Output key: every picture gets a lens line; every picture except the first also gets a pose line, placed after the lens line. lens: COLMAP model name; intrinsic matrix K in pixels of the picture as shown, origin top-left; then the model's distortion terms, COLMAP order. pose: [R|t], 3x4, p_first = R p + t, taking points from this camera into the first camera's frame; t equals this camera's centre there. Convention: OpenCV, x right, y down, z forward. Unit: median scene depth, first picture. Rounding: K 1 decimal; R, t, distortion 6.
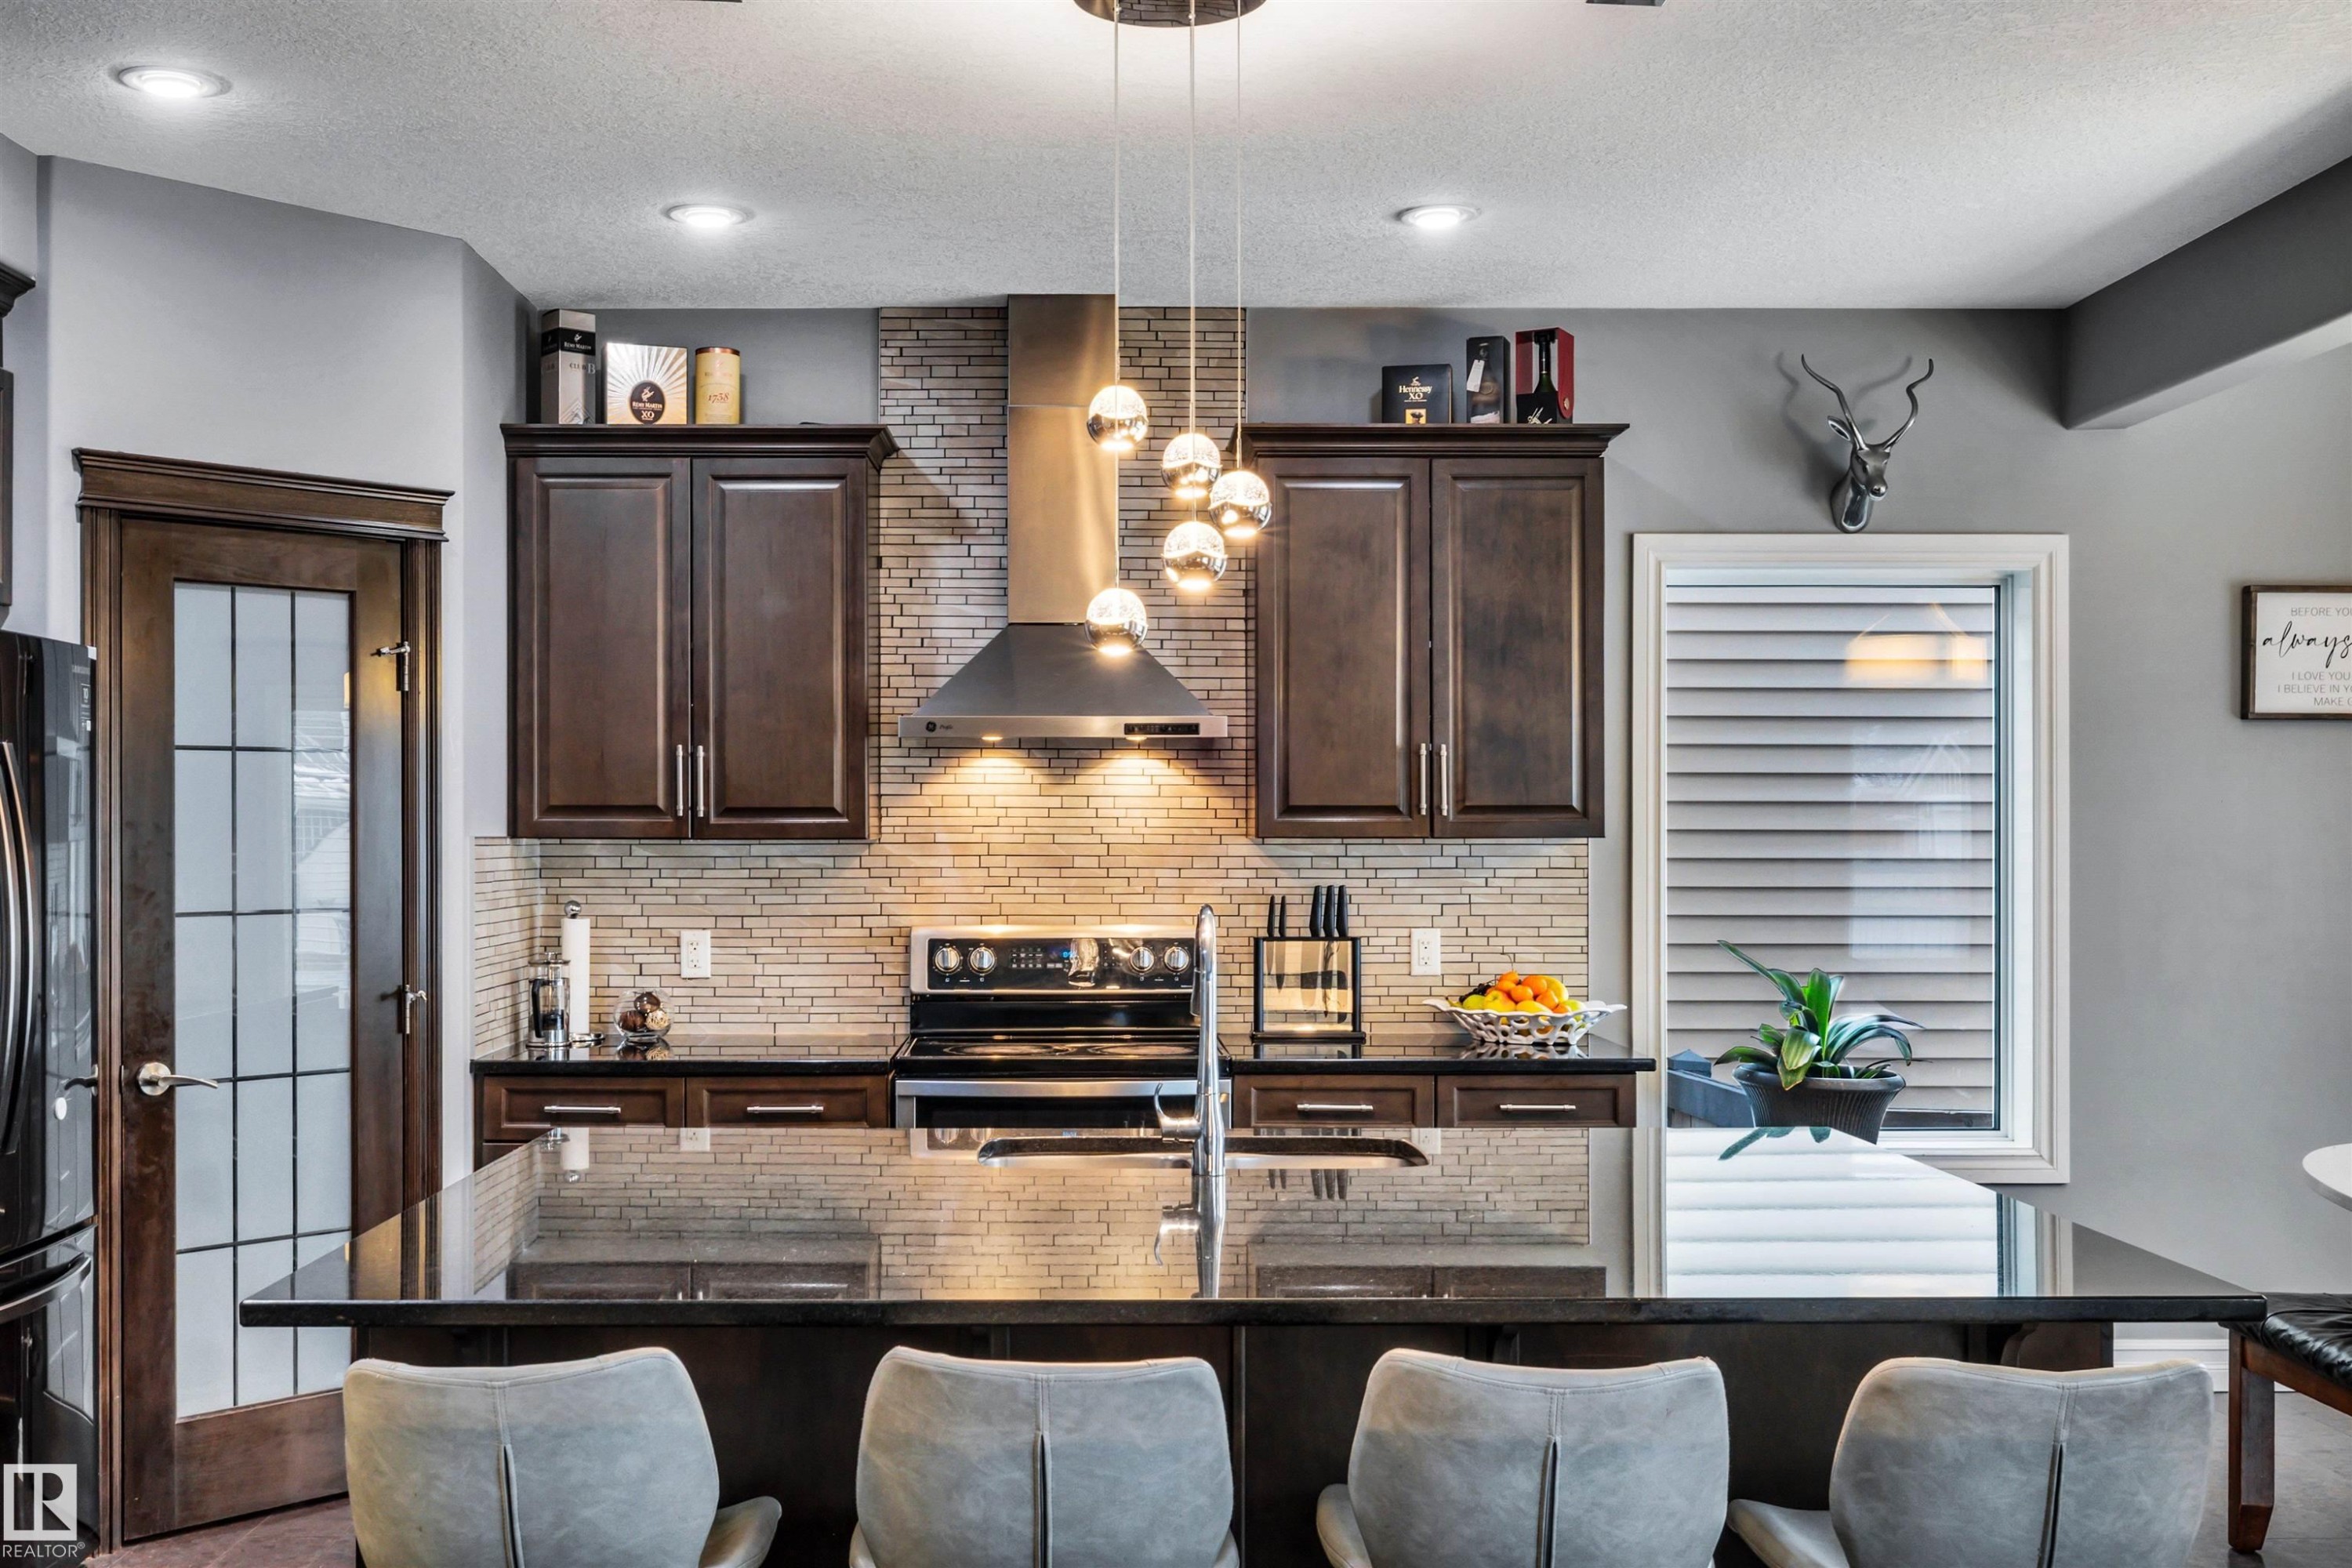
lens RADIAL K [[2229.7, 0, 1246.5], [0, 2229.7, 811.4], [0, 0, 1]] dist [0.025341, 0.000000]
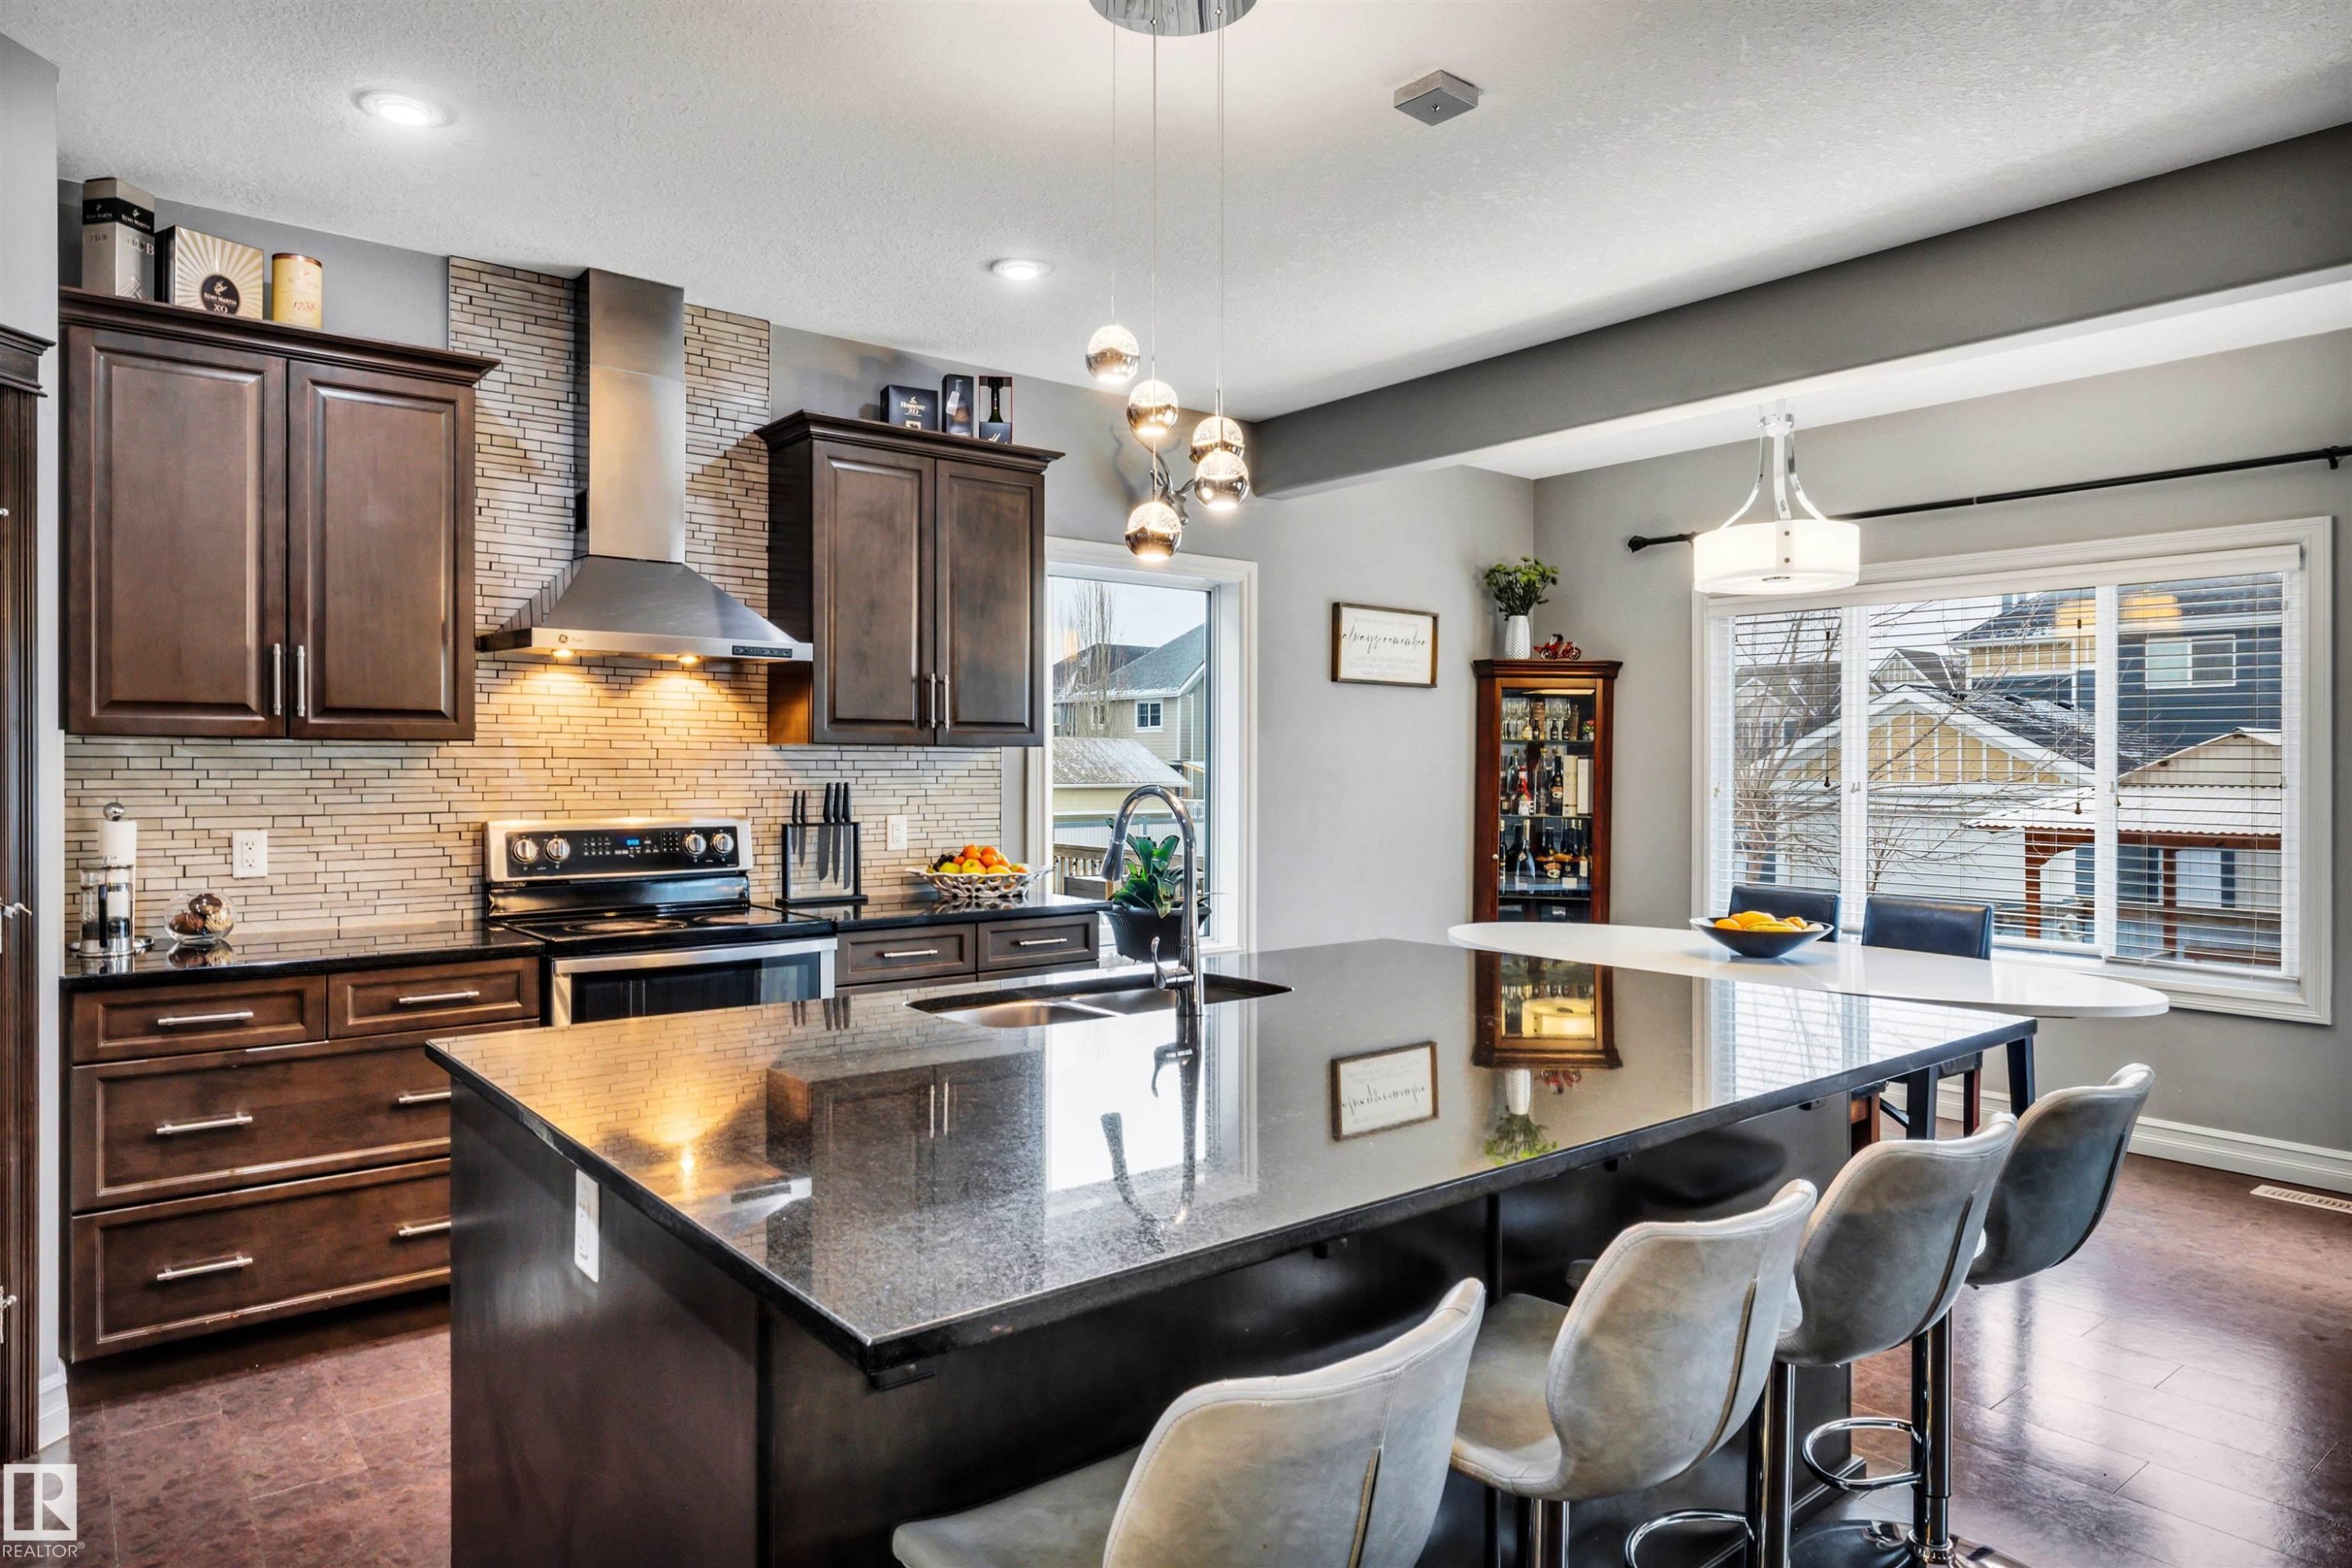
lens RADIAL K [[1348.5, 0, 1169.1], [0, 1348.5, 763.4], [0, 0, 1]] dist [0.002783, 0.004909]
pose [[0.818774, 0.001689, 0.574114, -0.258026], [-0.005542, 0.999972, 0.004962, 0.017536], [-0.574089, -0.007245, 0.818761, 0.258815]]
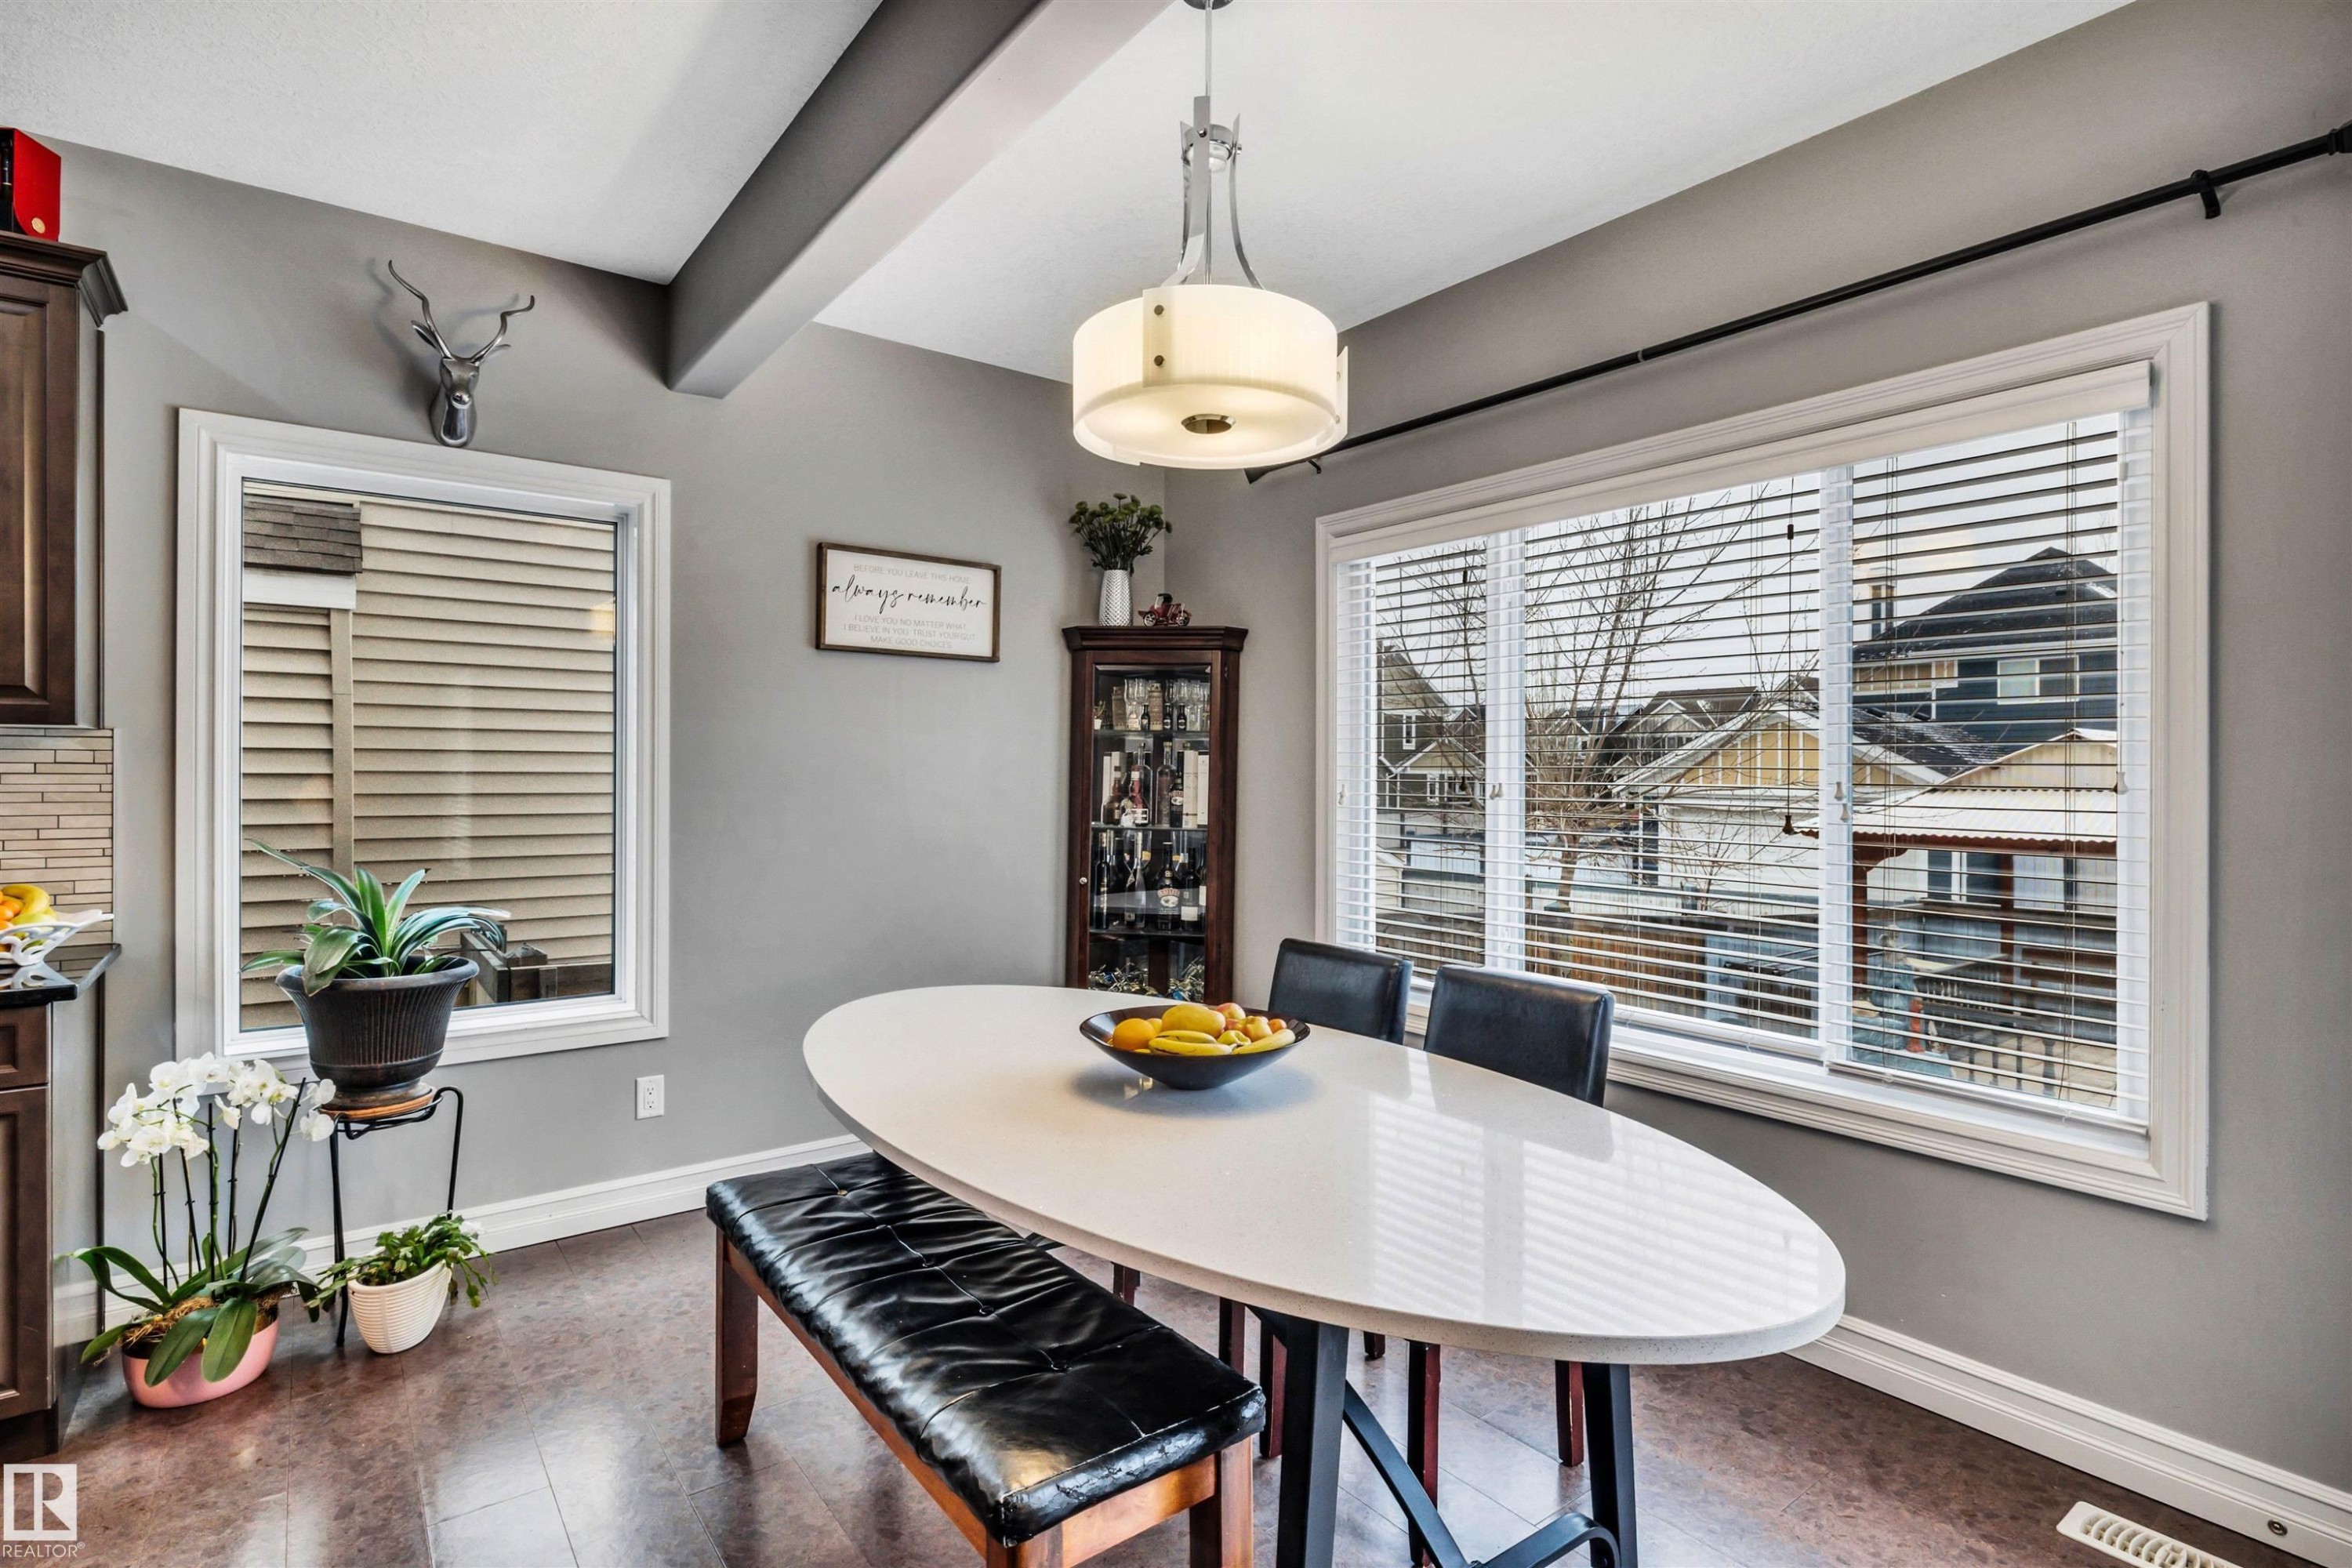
lens RADIAL K [[1136.4, 0, 1118.7], [0, 1136.4, 774.2], [0, 0, 1]] dist [-0.005408, 0.000779]
pose [[0.838914, 0.000324, 0.544263, 0.258648], [-0.005714, 0.999950, 0.008212, 0.024938], [-0.544233, -0.009999, 0.838874, 0.401947]]
